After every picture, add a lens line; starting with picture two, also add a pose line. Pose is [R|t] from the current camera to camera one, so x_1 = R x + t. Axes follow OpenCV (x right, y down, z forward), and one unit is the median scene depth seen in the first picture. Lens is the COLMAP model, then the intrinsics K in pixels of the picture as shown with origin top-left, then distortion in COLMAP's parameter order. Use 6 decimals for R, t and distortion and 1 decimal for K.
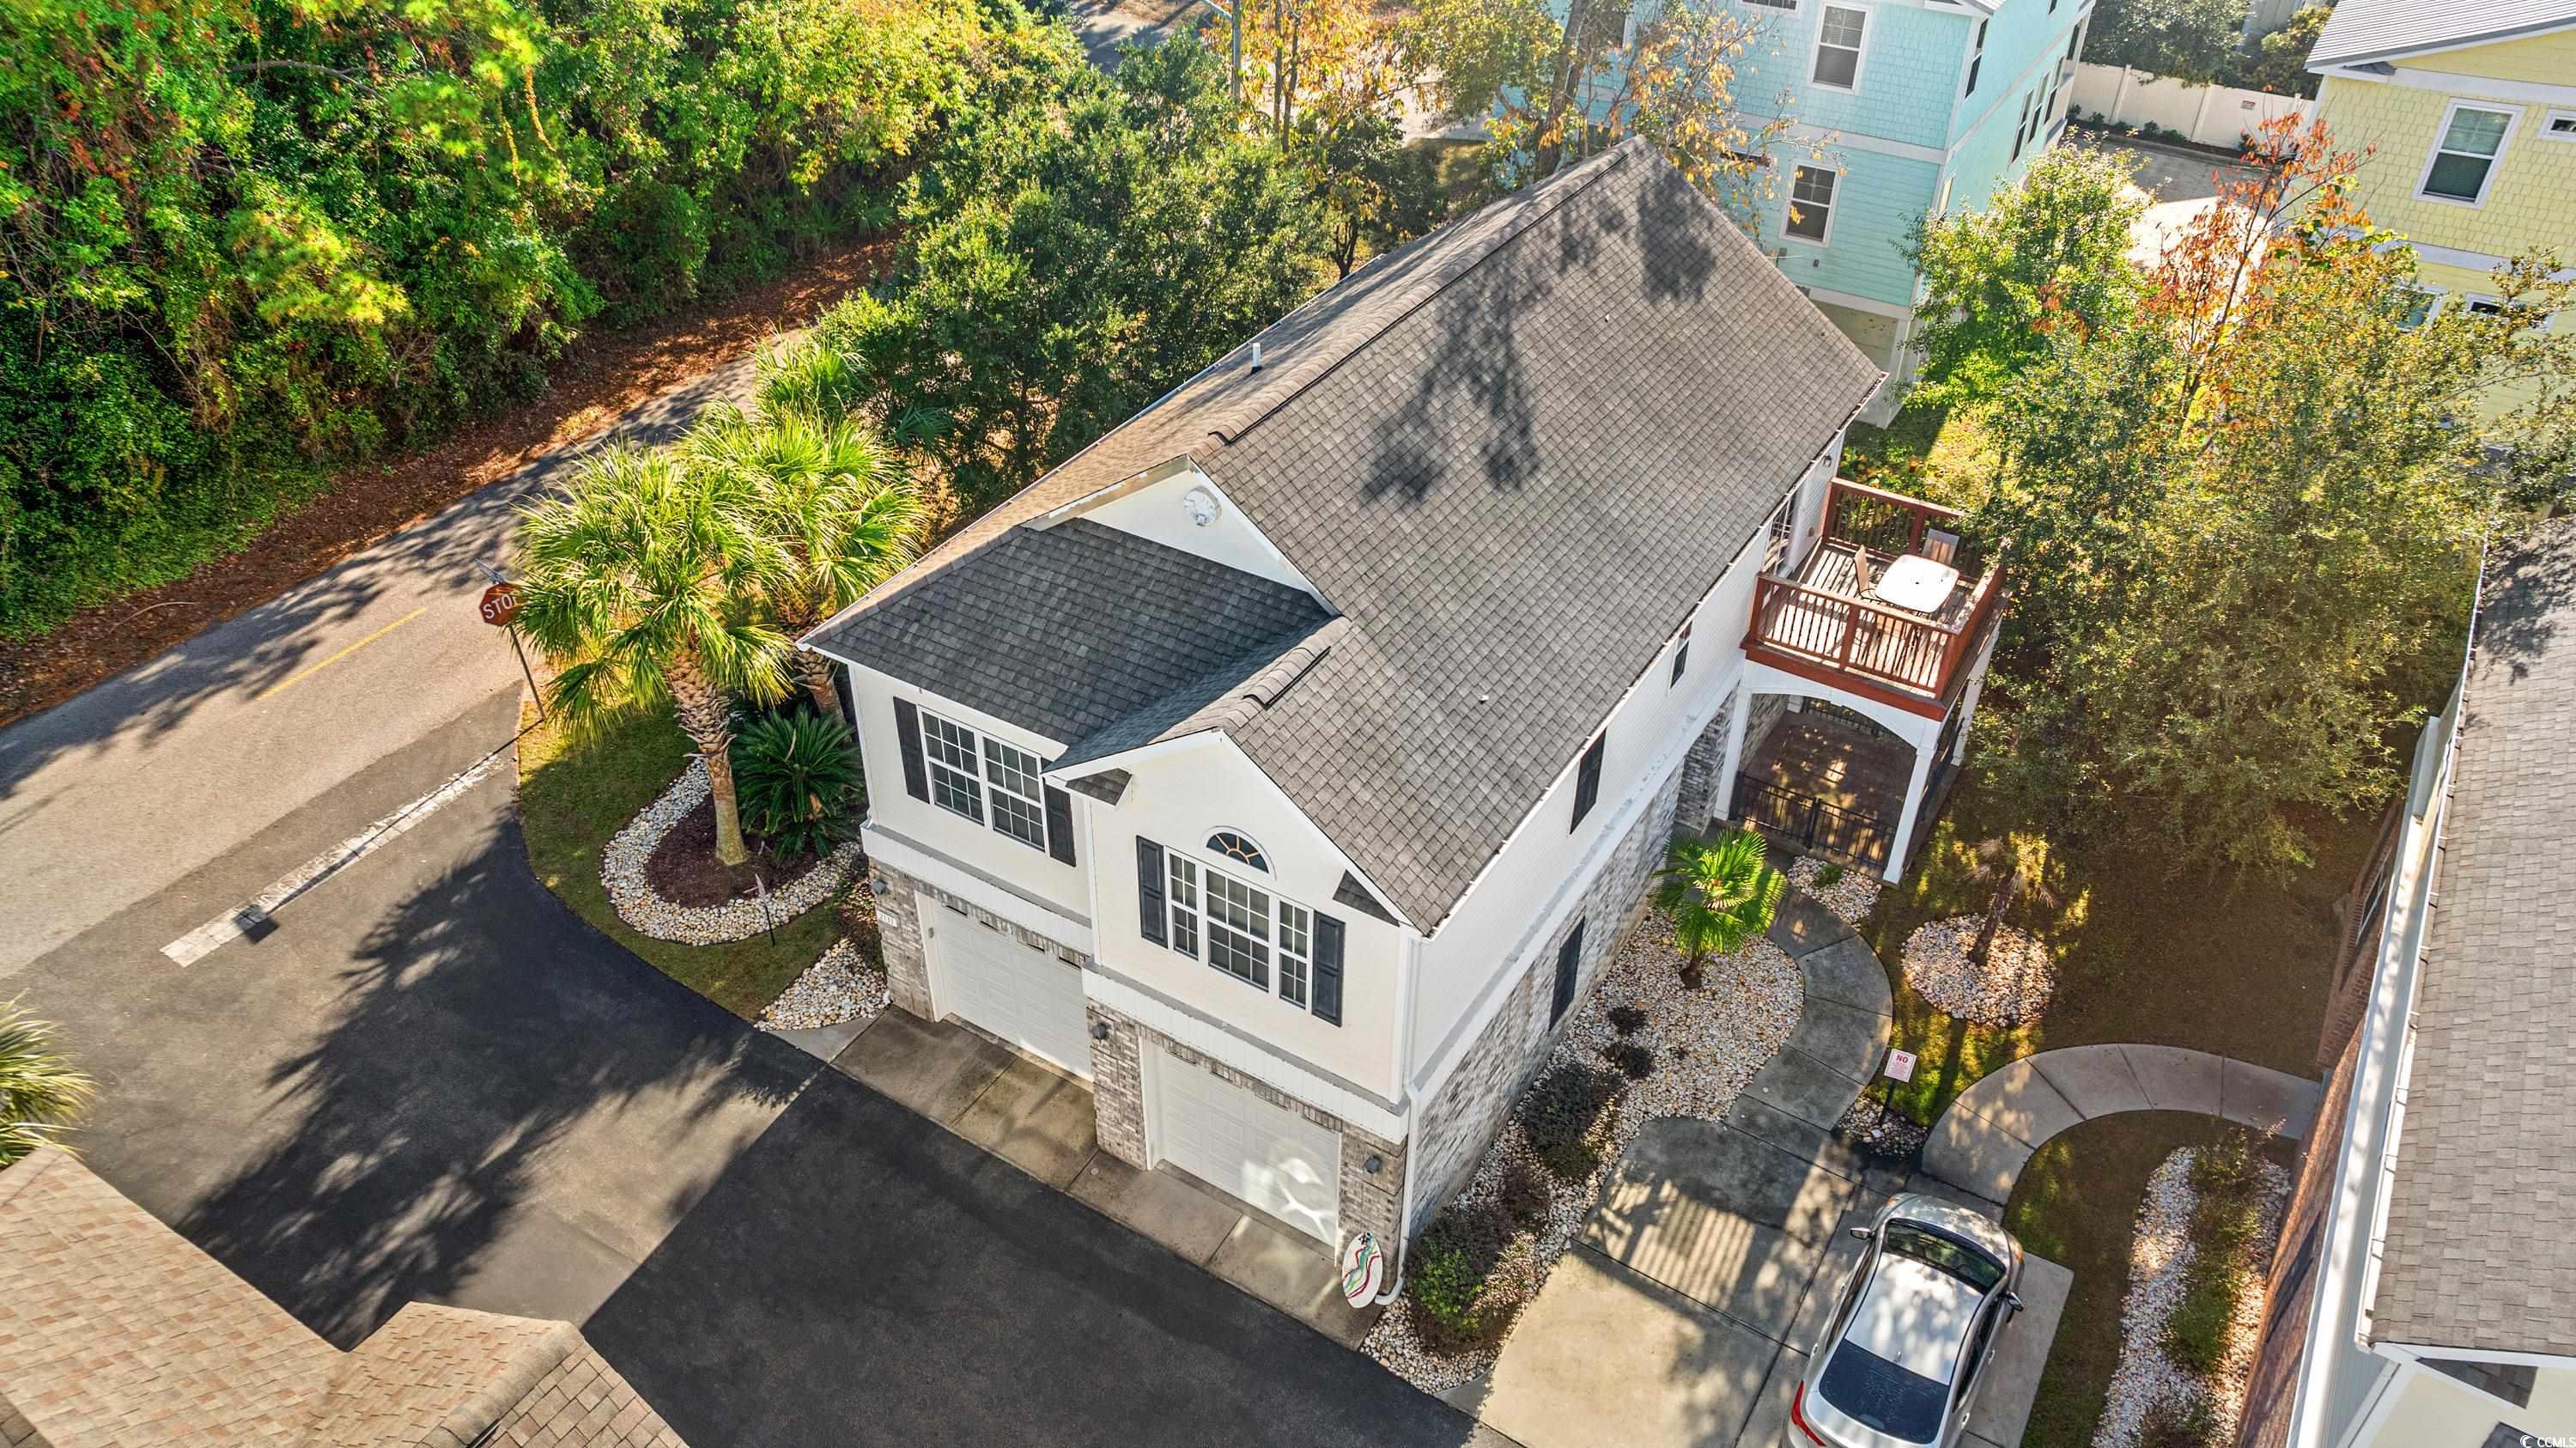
lens RADIAL K [[1824.3, 0, 1288.6], [0, 1824.3, 725.8], [0, 0, 1]] dist [-0.027402, 0.036540]
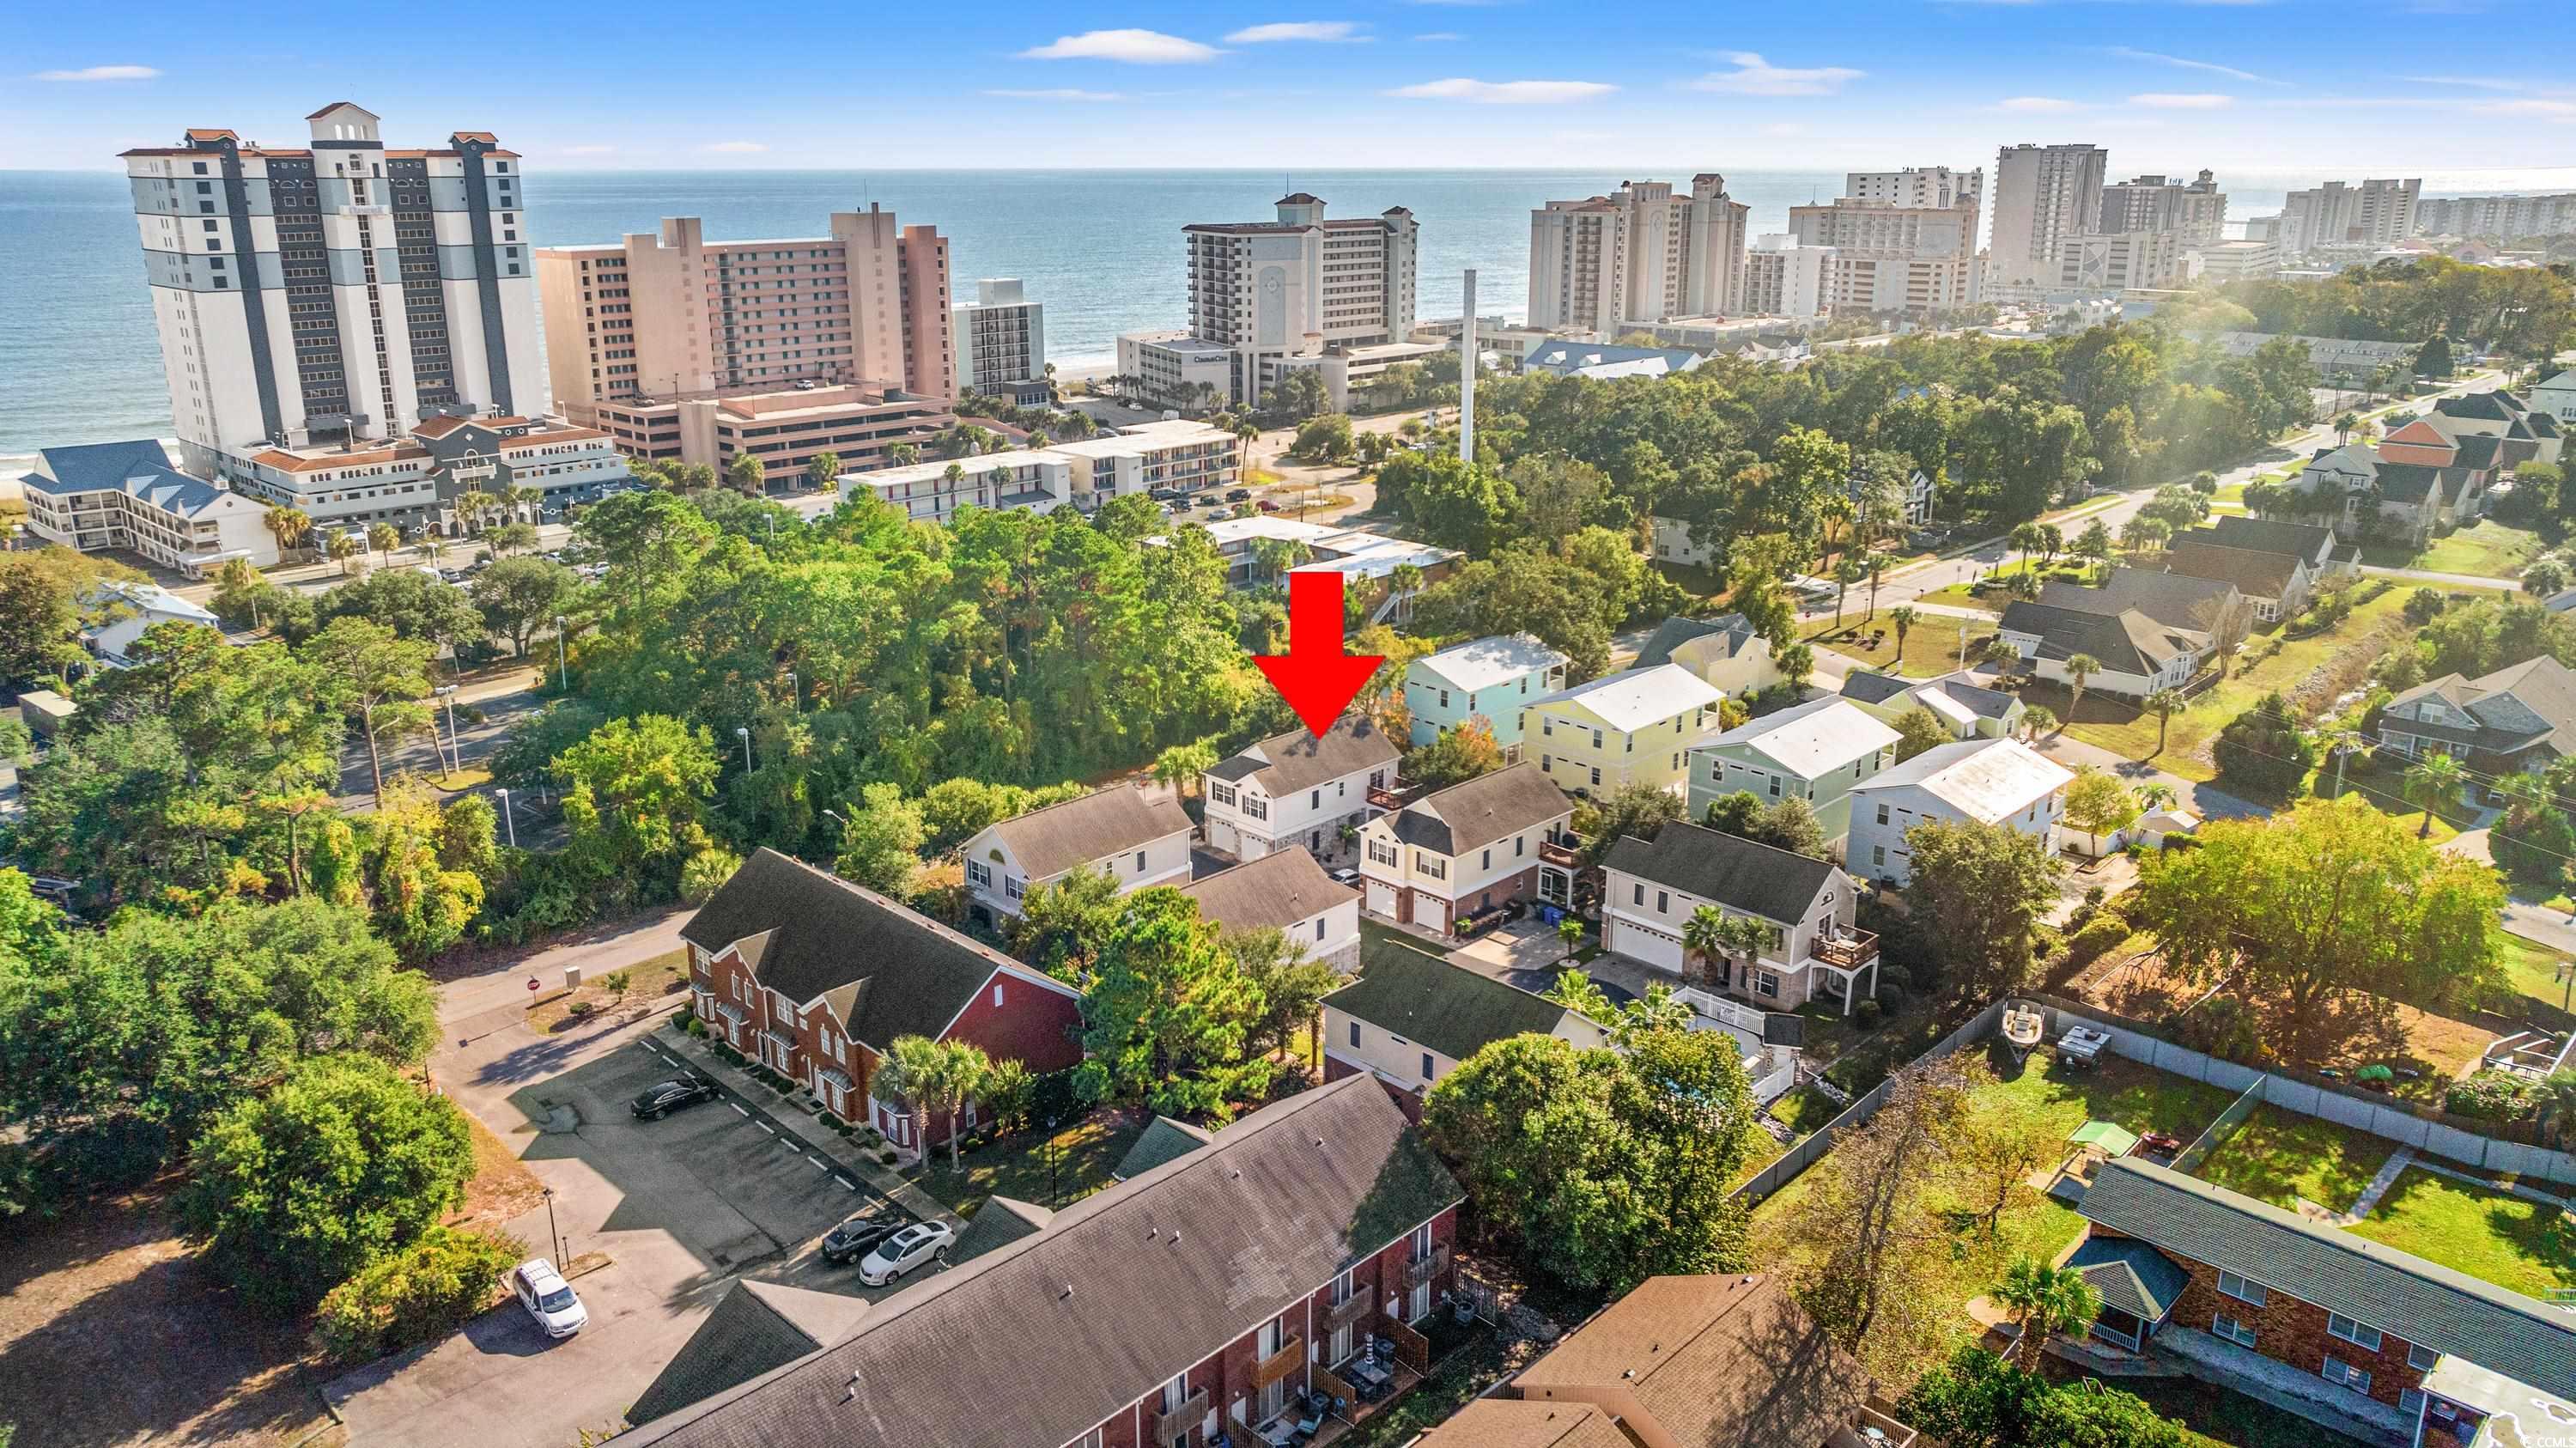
lens RADIAL K [[1824.3, 0, 1275.4], [0, 1824.3, 710.3], [0, 0, 1]] dist [-0.027402, 0.036540]
pose [[0.973922, 0.053414, -0.220506, 1.529057], [-0.123002, 0.940975, -0.315334, 1.899272], [0.190647, 0.334234, 0.923007, -5.430803]]
